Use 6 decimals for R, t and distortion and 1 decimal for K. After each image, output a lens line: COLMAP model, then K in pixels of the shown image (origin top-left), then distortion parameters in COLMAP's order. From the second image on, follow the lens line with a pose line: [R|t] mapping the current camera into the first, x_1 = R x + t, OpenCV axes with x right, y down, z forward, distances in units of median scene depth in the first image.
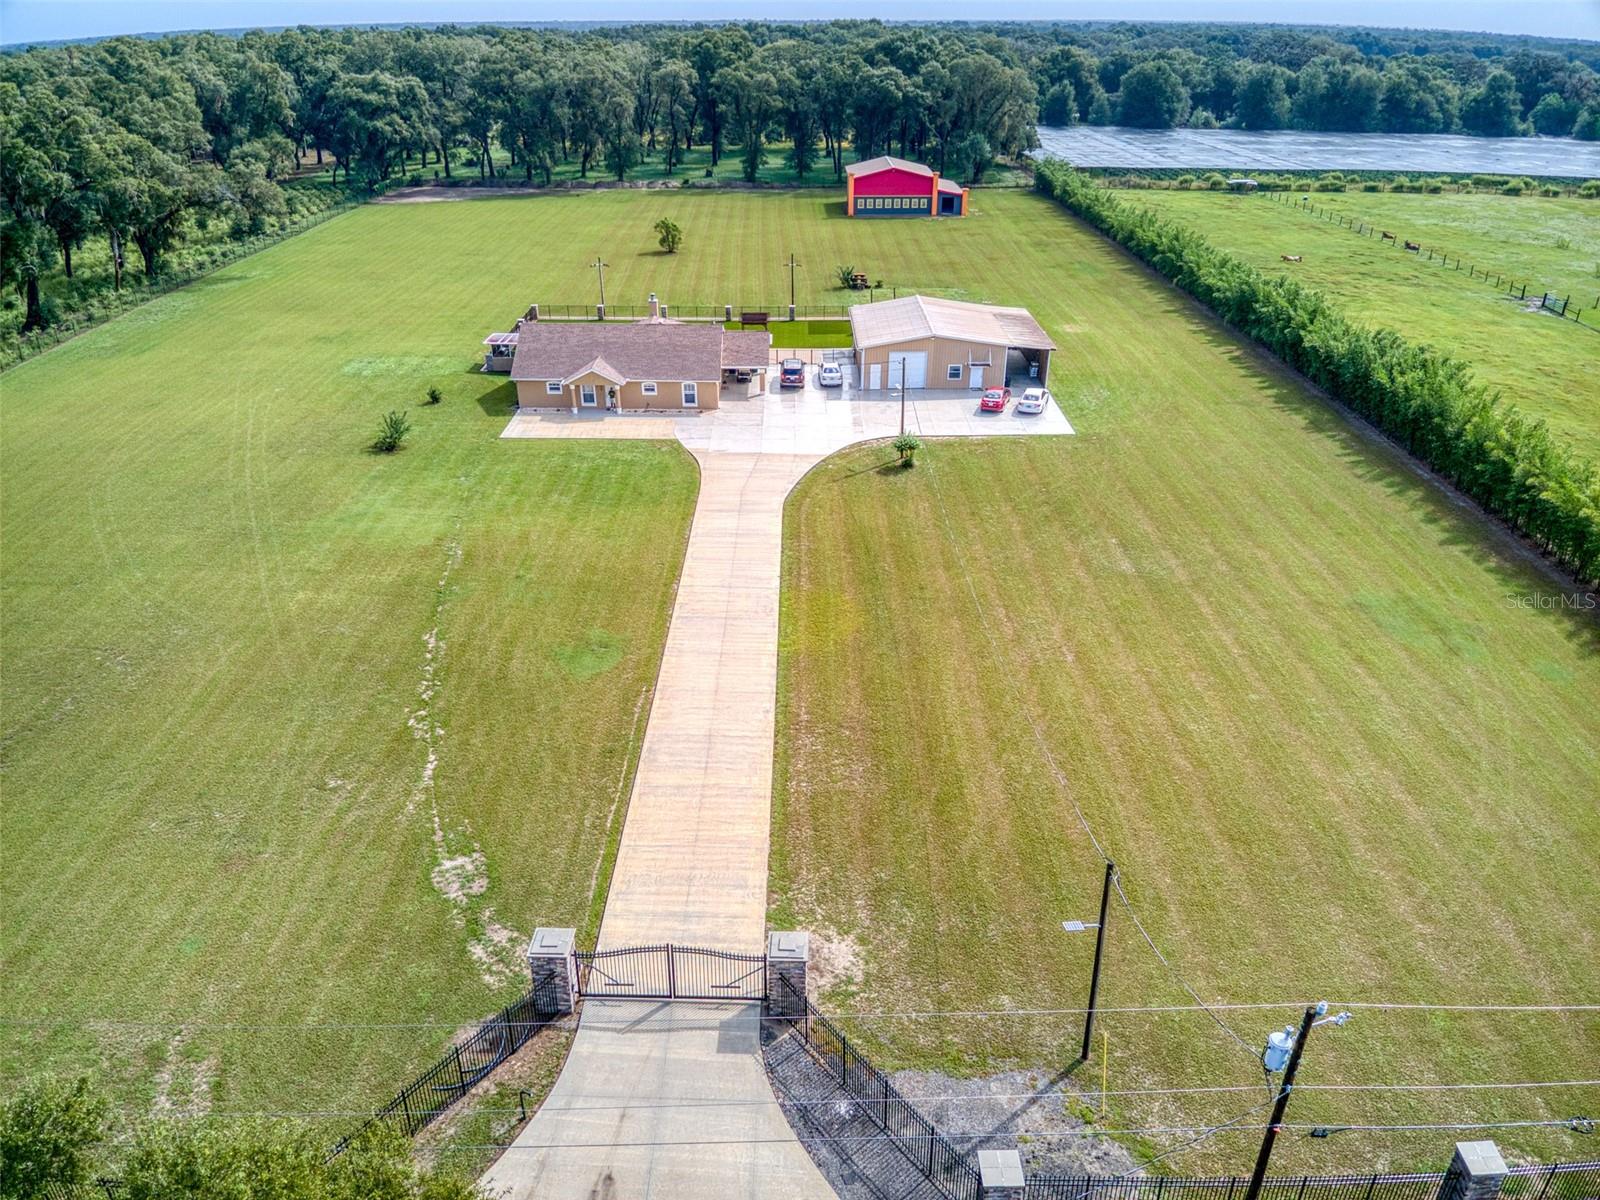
lens RADIAL K [[1162.3, 0, 802.1], [0, 1162.3, 612.0], [0, 0, 1]] dist [0.100853, -0.201934]
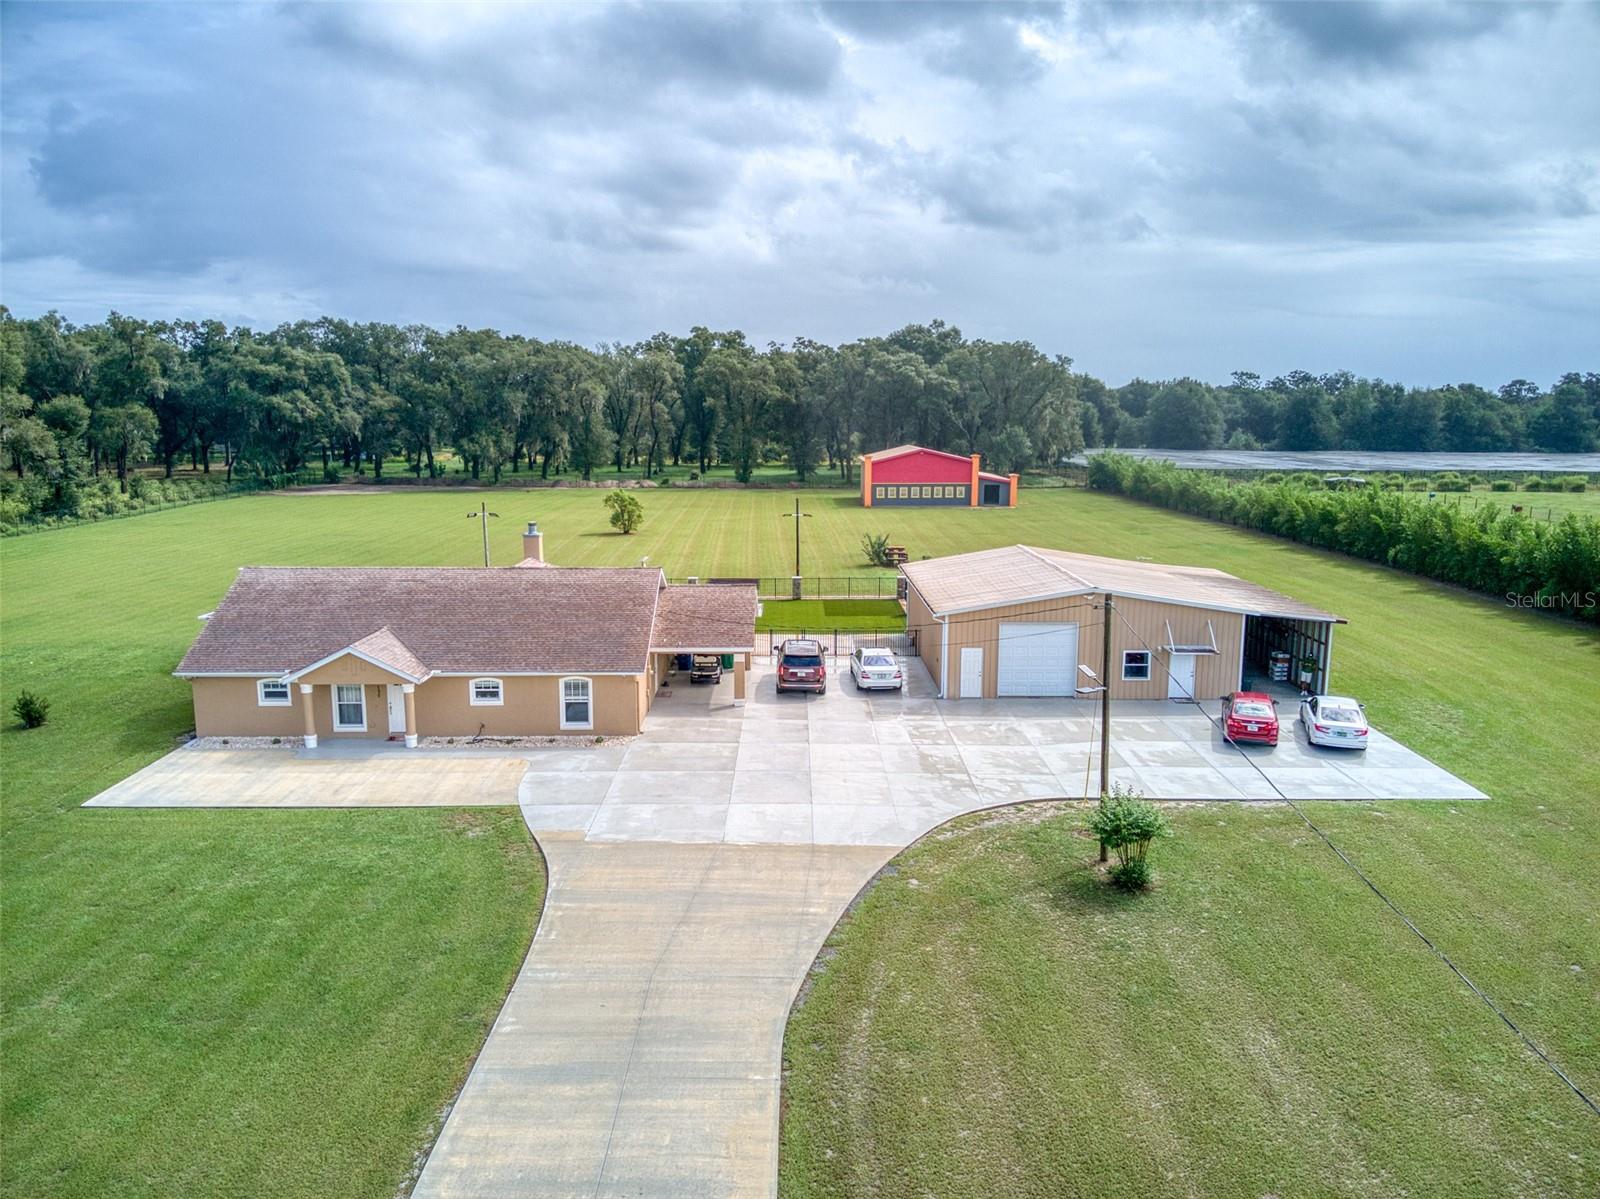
lens RADIAL K [[1159.3, 0, 802.1], [0, 1159.3, 604.3], [0, 0, 1]] dist [0.147894, -0.293779]
pose [[0.999994, 0.001435, 0.003266, -0.004990], [-0.000397, 0.954606, -0.297872, -0.044110], [-0.003545, 0.297869, 0.954600, 0.277035]]
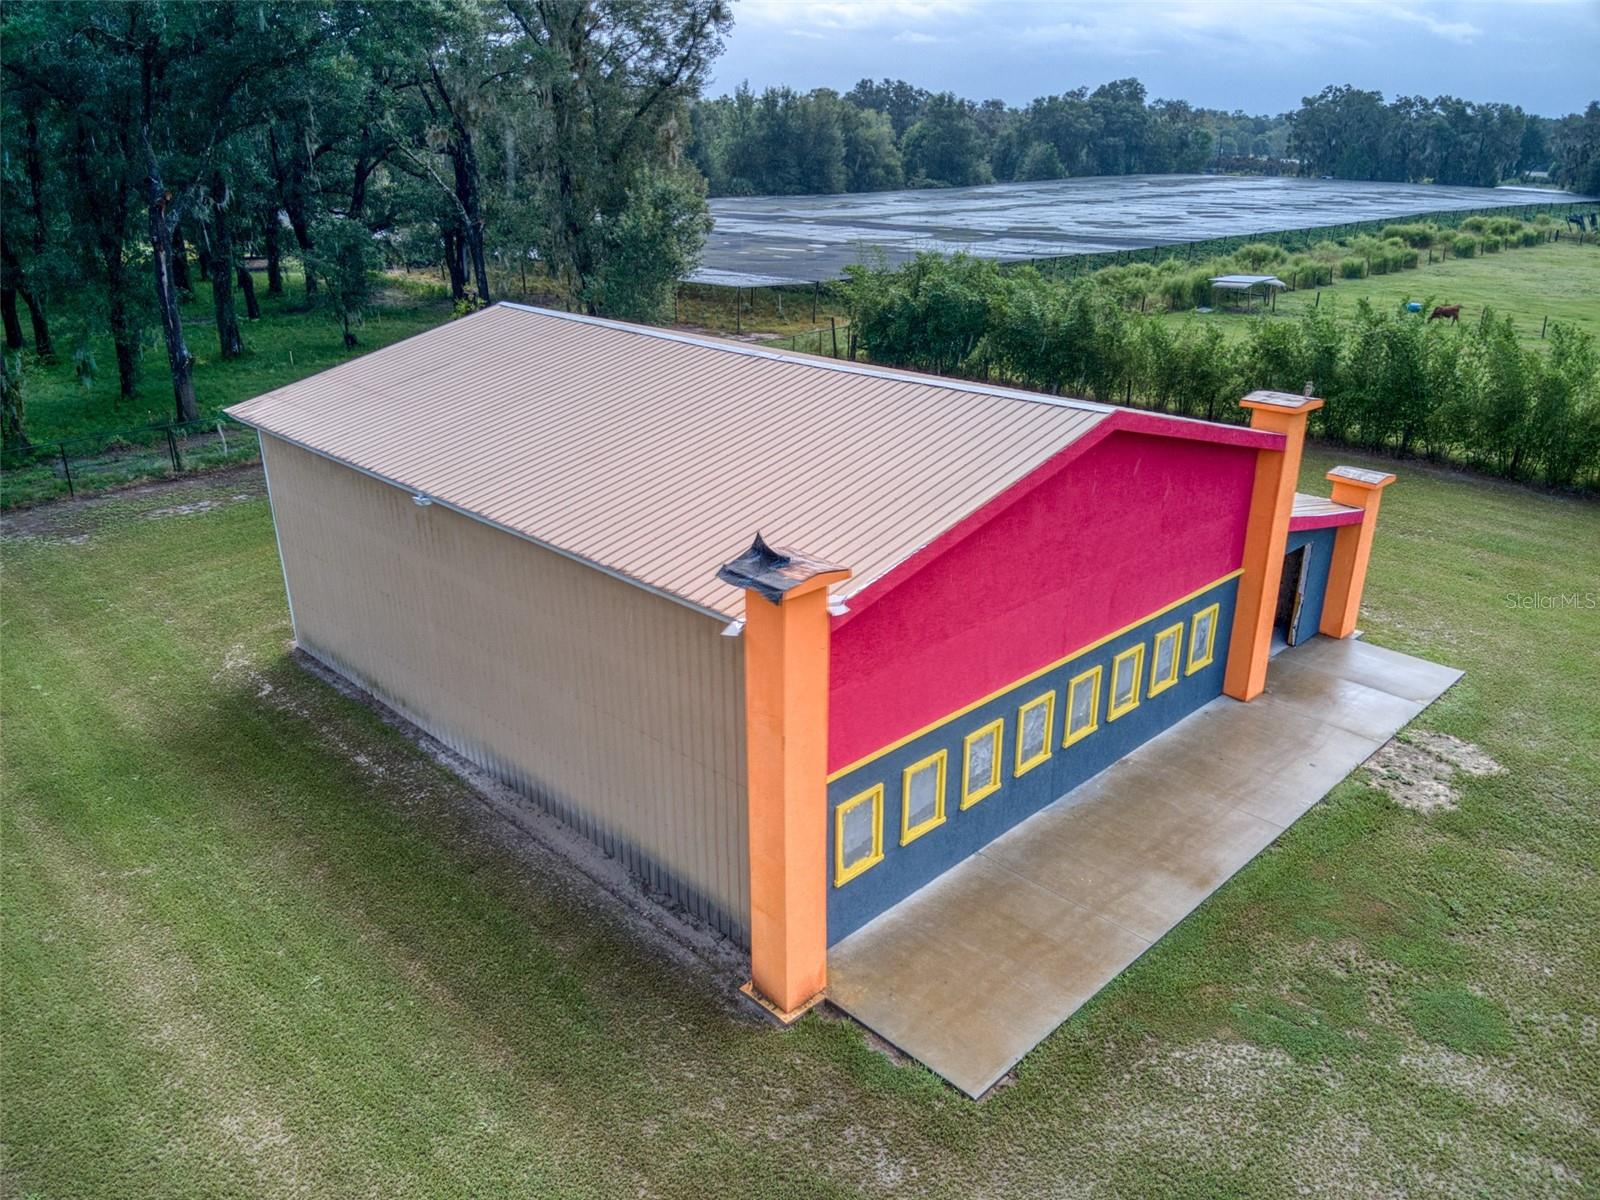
lens RADIAL K [[1154.5, 0, 796.1], [0, 1154.5, 630.7], [0, 0, 1]] dist [0.090630, -0.177239]
pose [[0.718913, -0.271844, 0.639738, -0.005287], [0.312661, 0.948458, 0.051672, -0.362102], [-0.620812, 0.162873, 0.766854, 0.916500]]
